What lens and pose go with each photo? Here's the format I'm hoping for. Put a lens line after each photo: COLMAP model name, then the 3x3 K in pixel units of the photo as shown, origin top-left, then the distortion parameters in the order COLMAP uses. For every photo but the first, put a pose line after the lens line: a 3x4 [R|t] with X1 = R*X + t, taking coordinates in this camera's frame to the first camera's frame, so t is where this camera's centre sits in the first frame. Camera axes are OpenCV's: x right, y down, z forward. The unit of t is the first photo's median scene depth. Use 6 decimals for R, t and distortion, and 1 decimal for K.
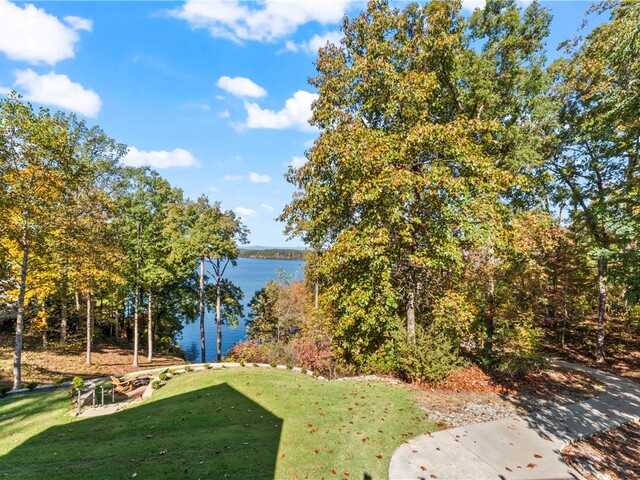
lens RADIAL K [[299.6, 0, 324.5], [0, 299.6, 263.8], [0, 0, 1]] dist [0.002677, 0.000082]
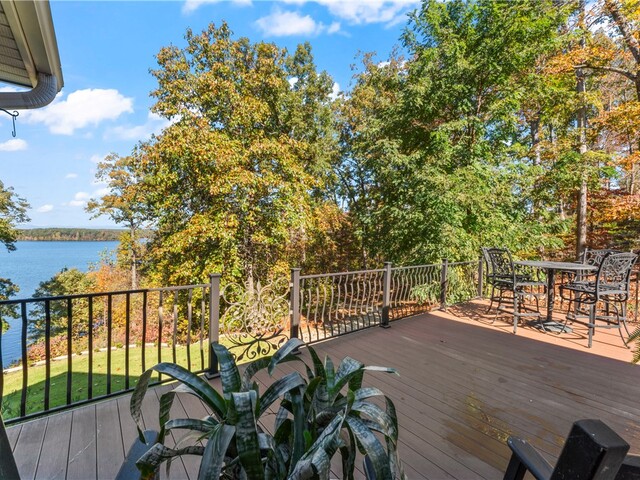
lens RADIAL K [[284.9, 0, 317.5], [0, 284.9, 237.0], [0, 0, 1]] dist [0.001592, 0.000079]
pose [[0.840576, -0.019022, 0.541360, -0.087135], [0.028260, 0.999562, -0.008758, -0.000090], [-0.540956, 0.022661, 0.840745, -0.118327]]
